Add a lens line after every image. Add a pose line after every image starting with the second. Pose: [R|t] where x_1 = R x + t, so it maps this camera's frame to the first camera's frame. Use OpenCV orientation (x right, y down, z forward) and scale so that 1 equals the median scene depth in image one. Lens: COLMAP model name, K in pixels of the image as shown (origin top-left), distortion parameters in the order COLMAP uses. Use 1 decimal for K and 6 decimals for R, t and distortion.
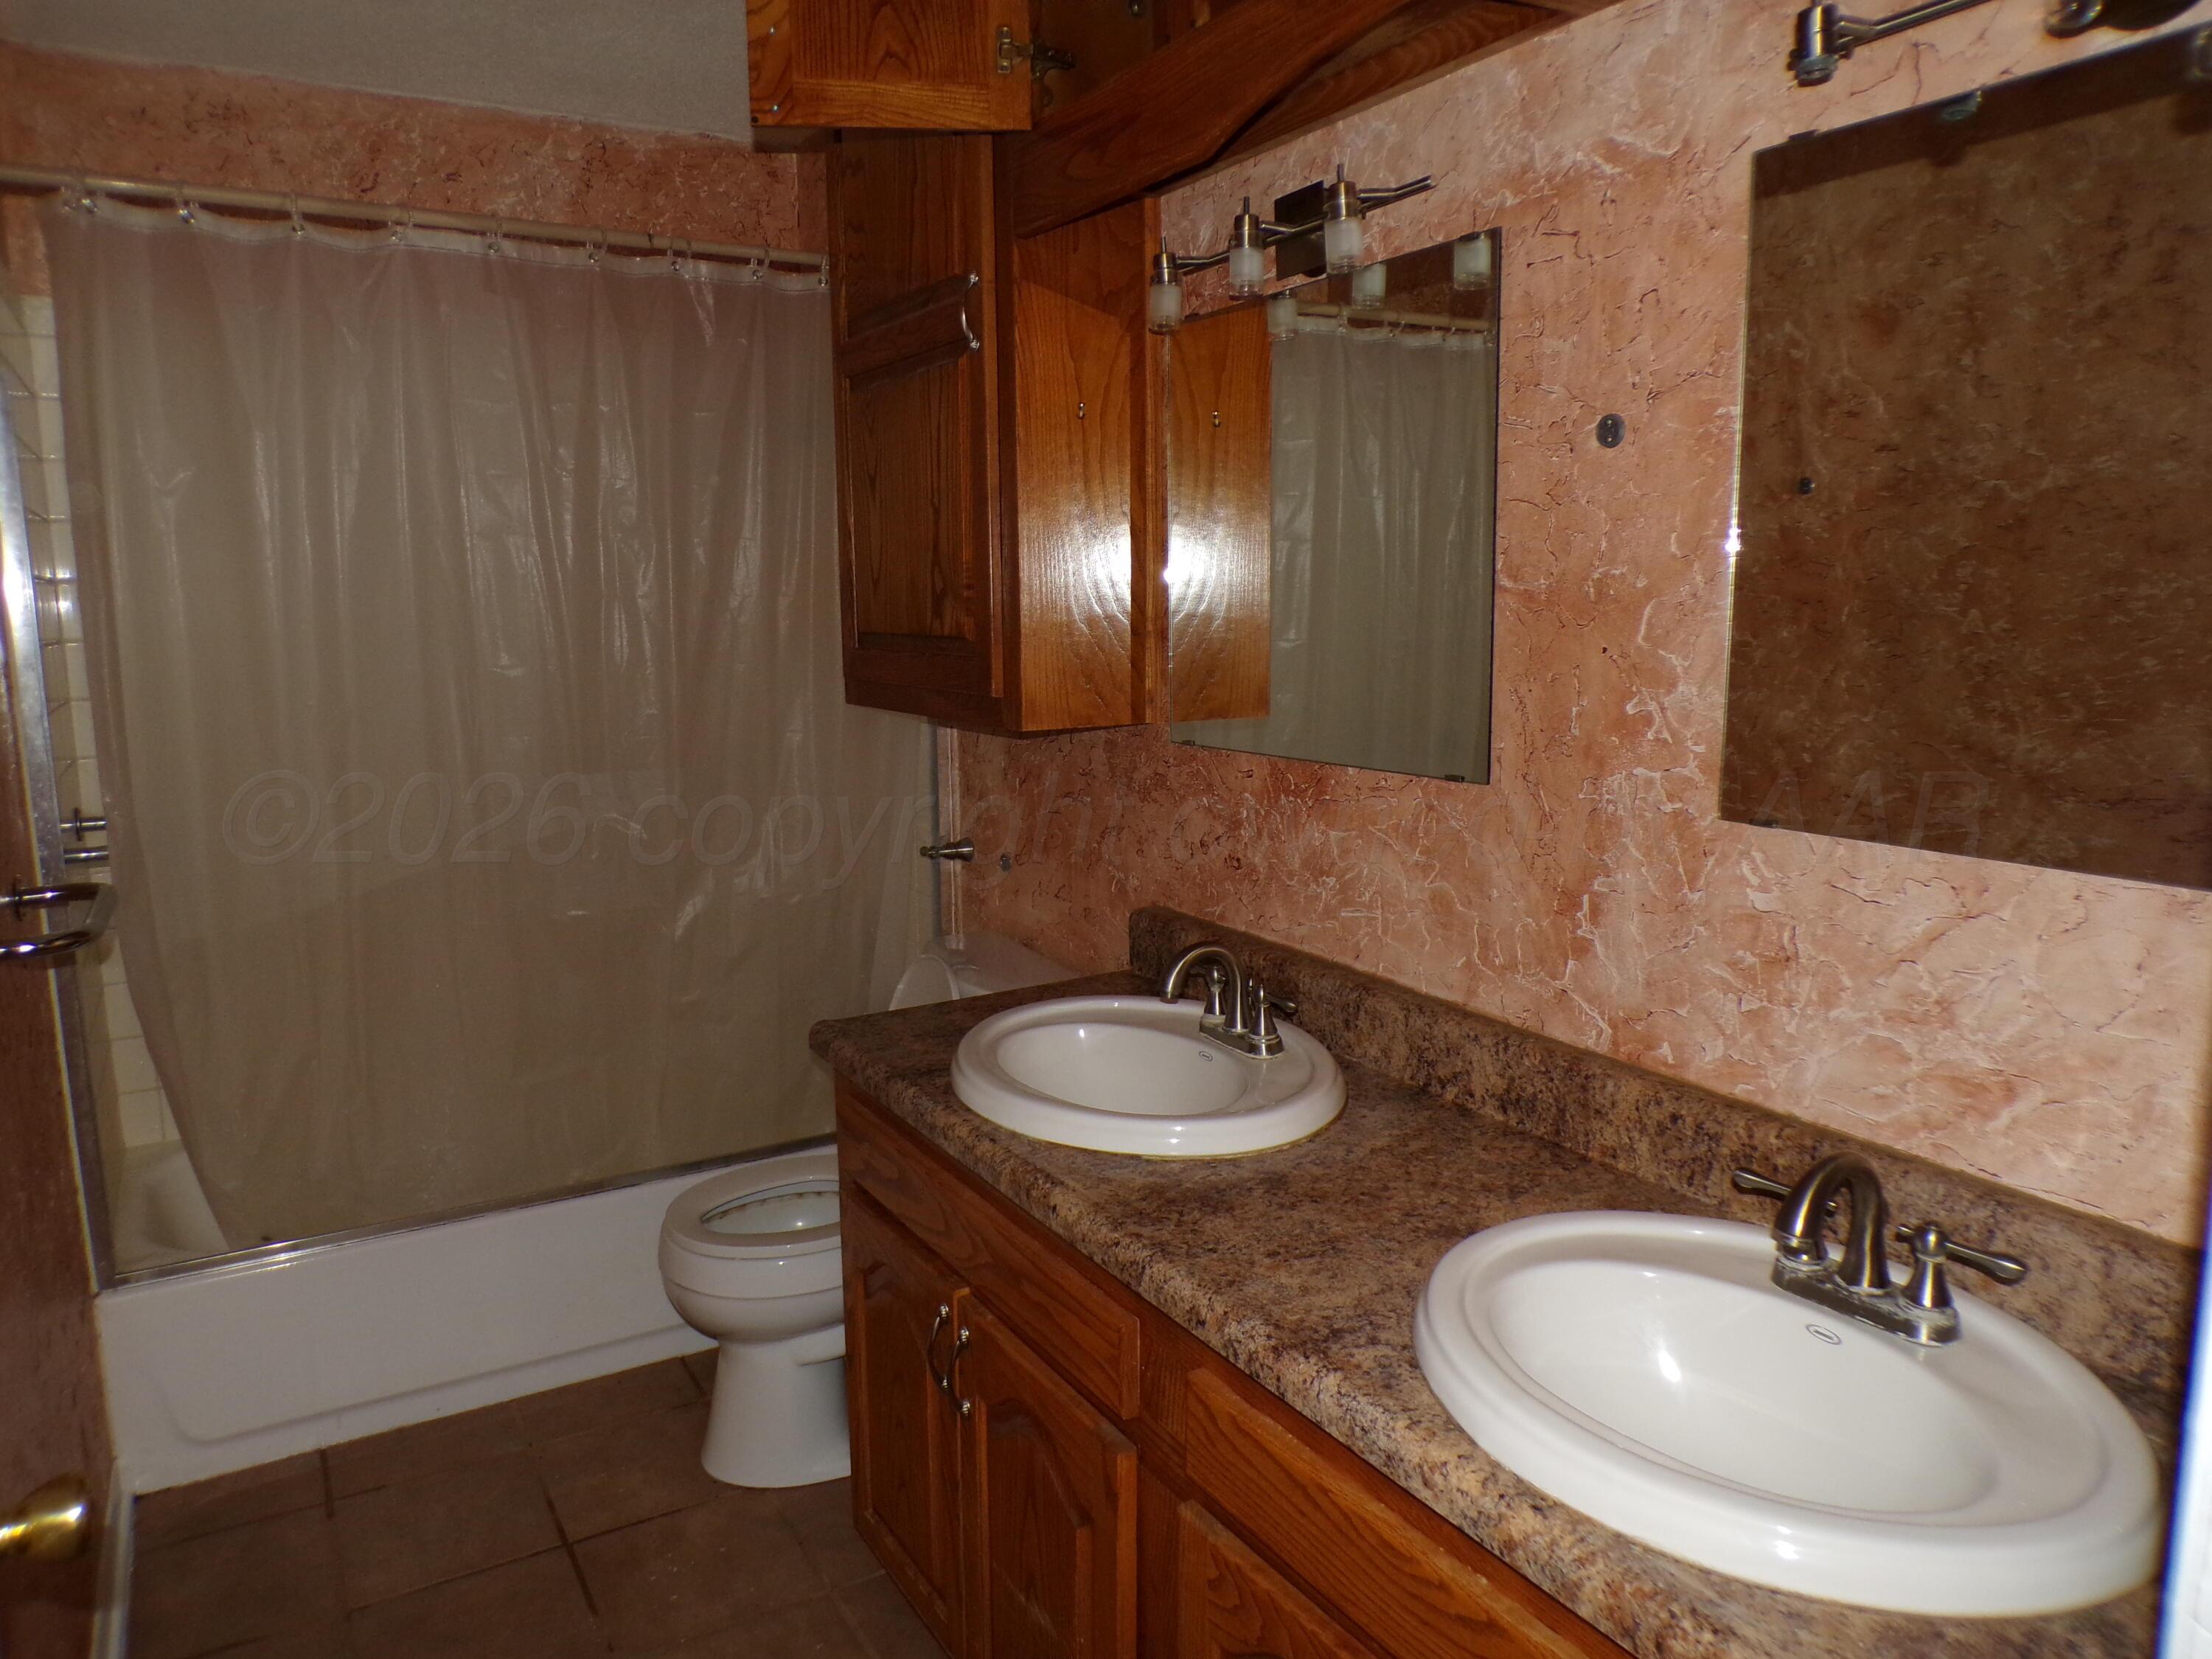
lens RADIAL K [[1504.9, 0, 1106.0], [0, 1504.9, 829.5], [0, 0, 1]] dist [-0.044607, 0.026525]
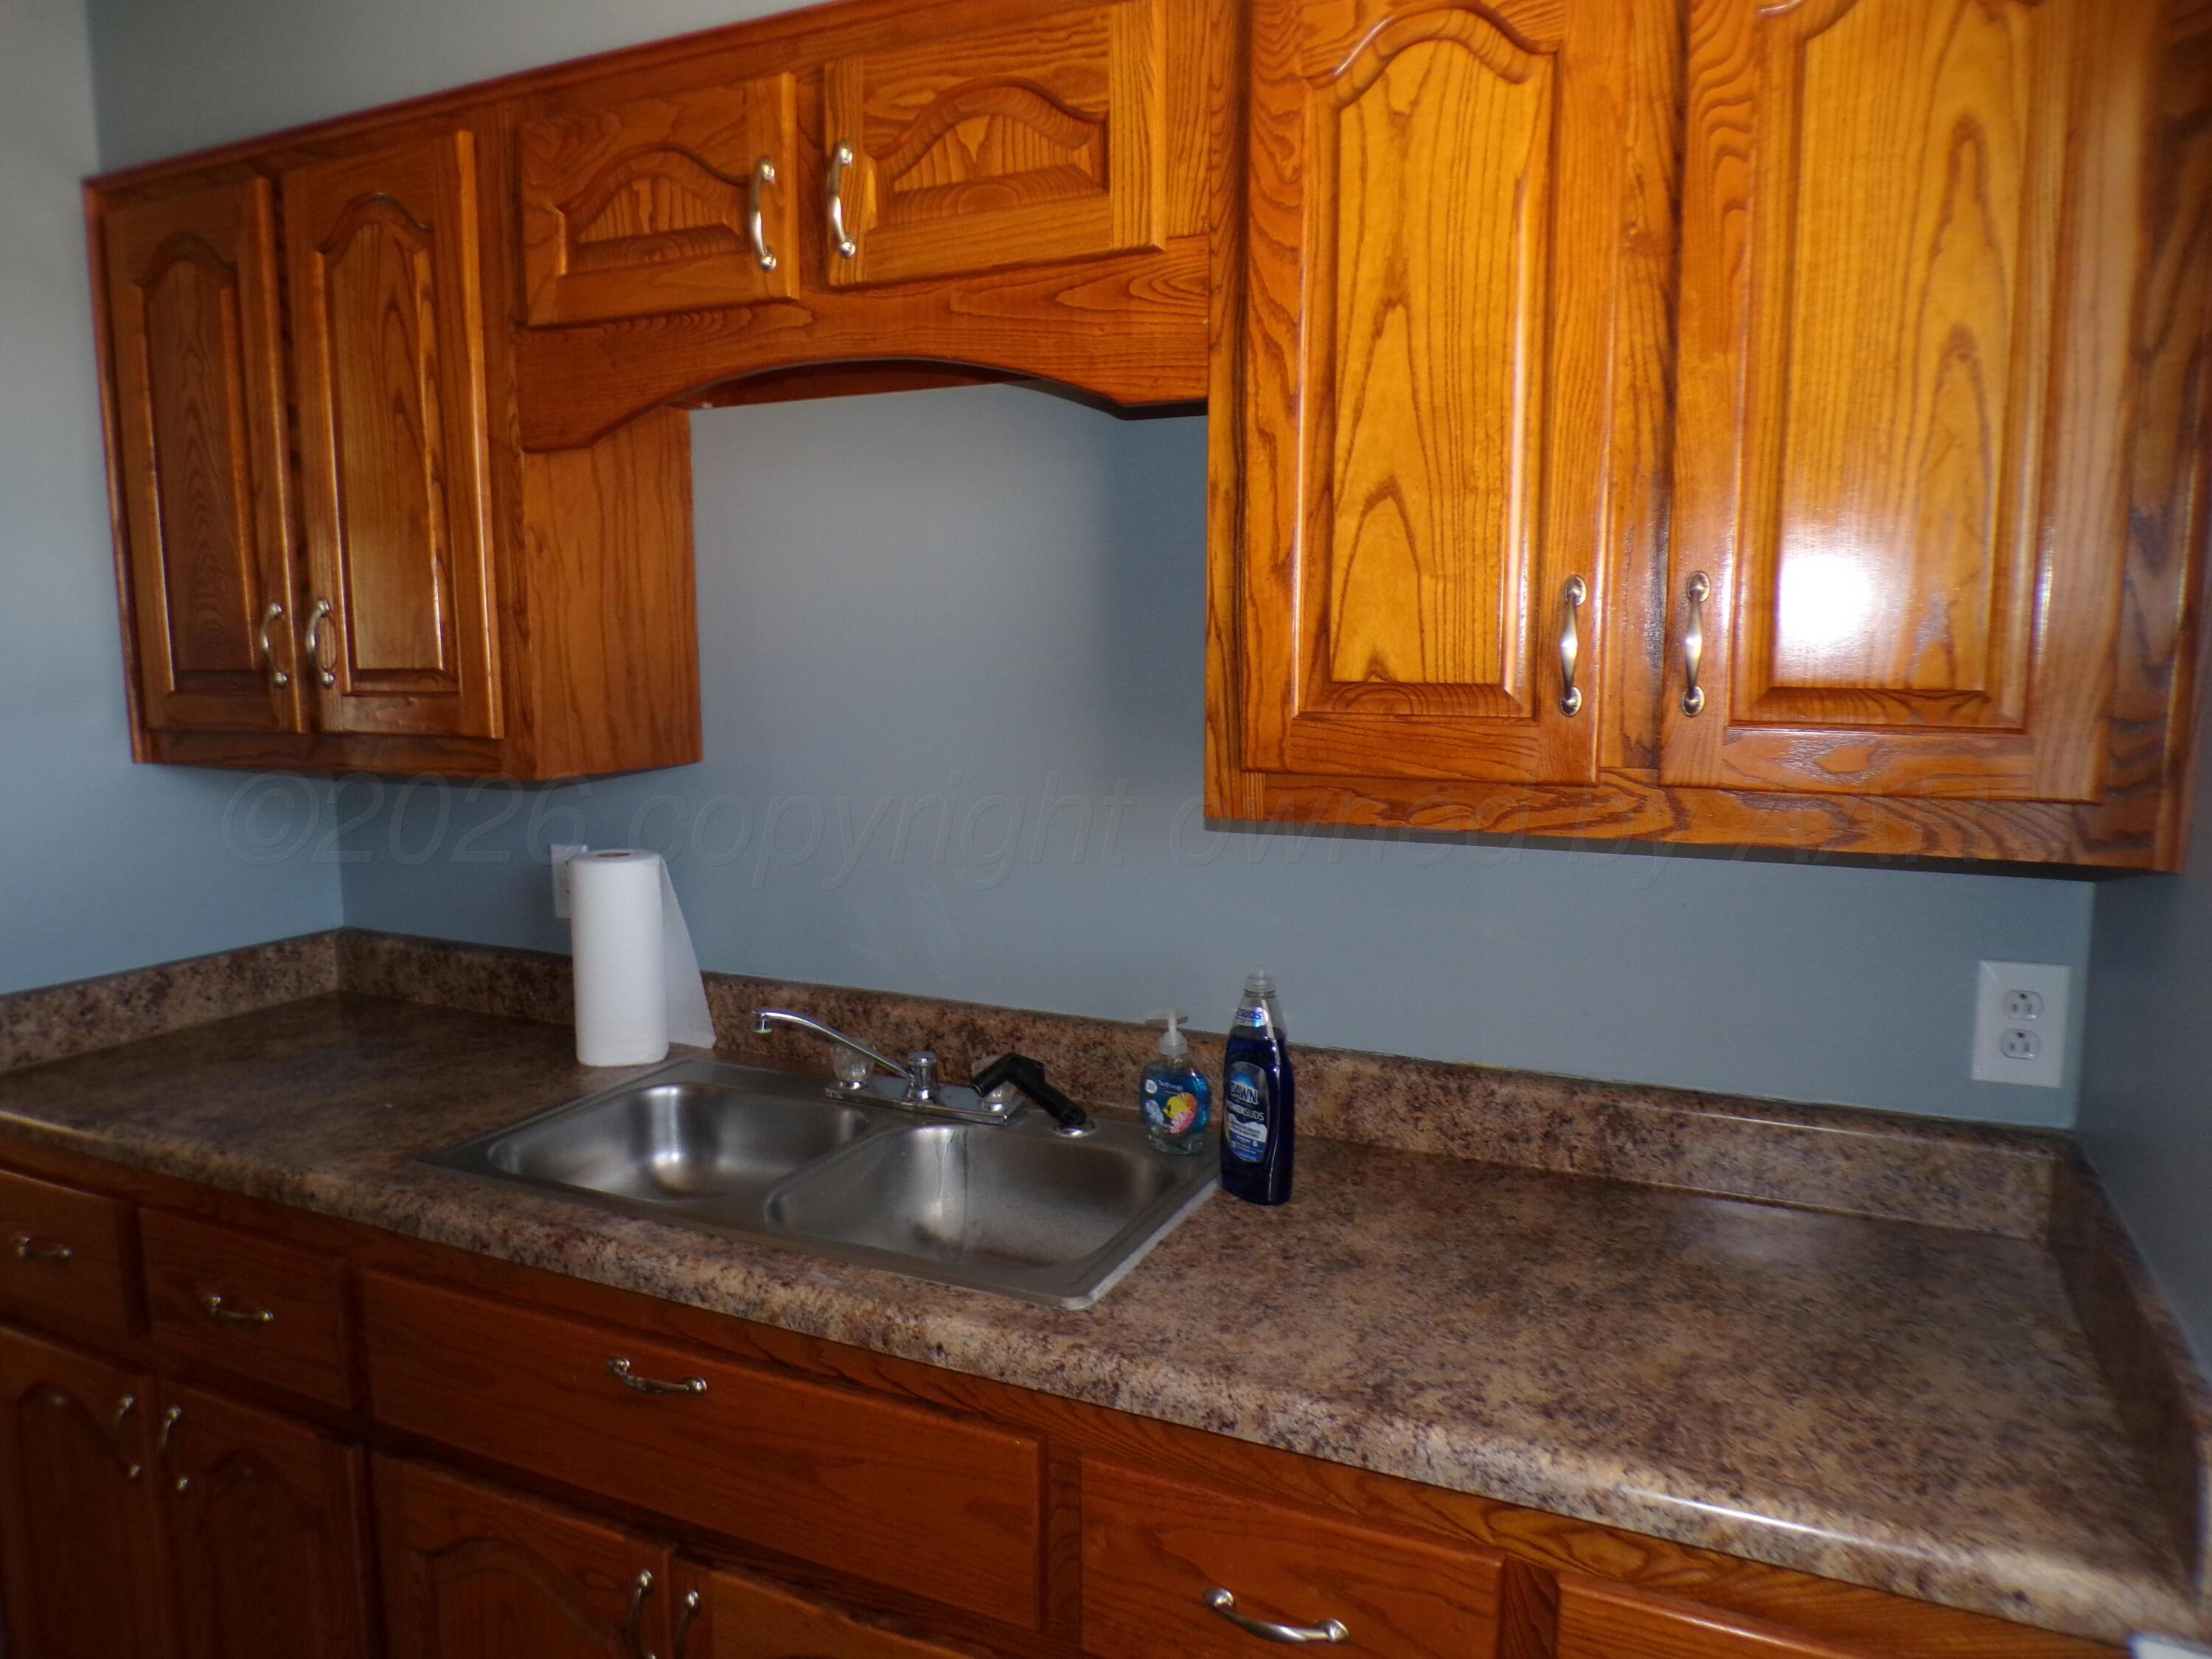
lens RADIAL K [[1504.9, 0, 1106.0], [0, 1504.9, 829.5], [0, 0, 1]] dist [-0.044607, 0.026525]
pose [[0.821687, -0.076064, 0.564840, -0.378949], [0.082095, 0.996515, 0.014770, -0.034092], [-0.563995, 0.034234, 0.825068, 0.236985]]
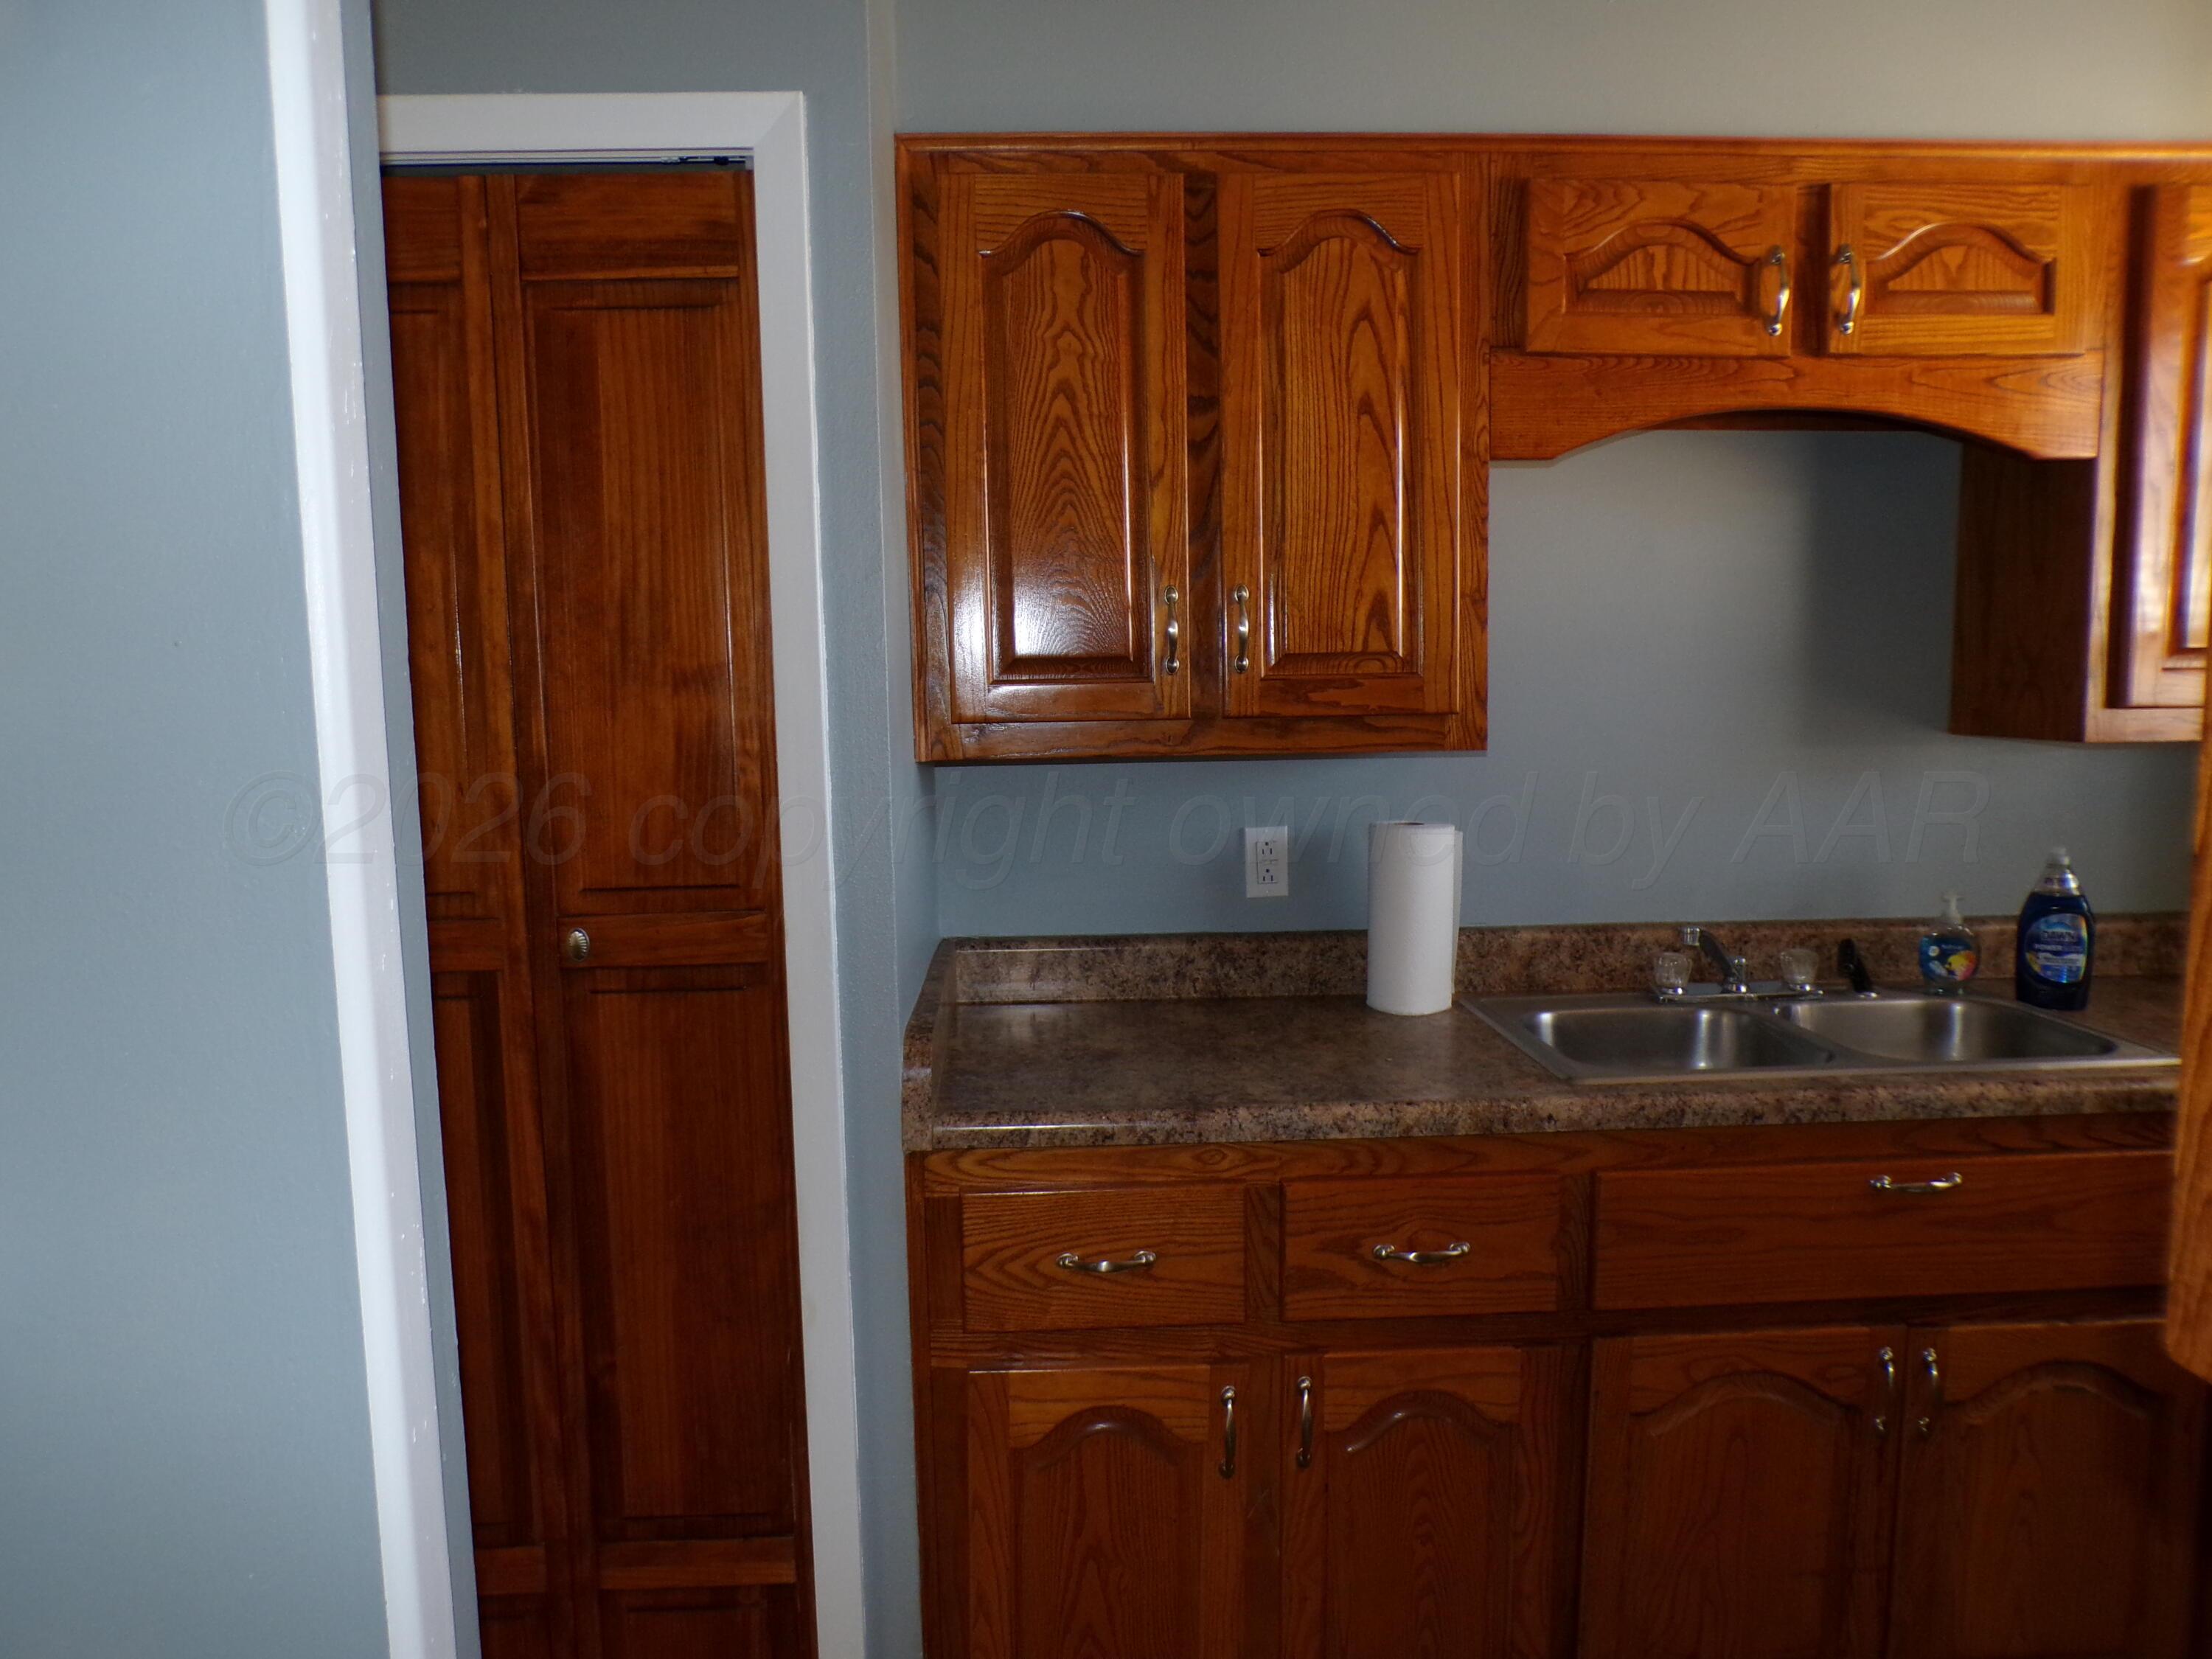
lens RADIAL K [[1504.9, 0, 1106.0], [0, 1504.9, 829.5], [0, 0, 1]] dist [-0.044607, 0.026525]
pose [[0.447902, -0.104550, 0.887949, -0.898895], [0.142935, 0.988739, 0.044318, -0.004702], [-0.882583, 0.107068, 0.457802, 0.282376]]
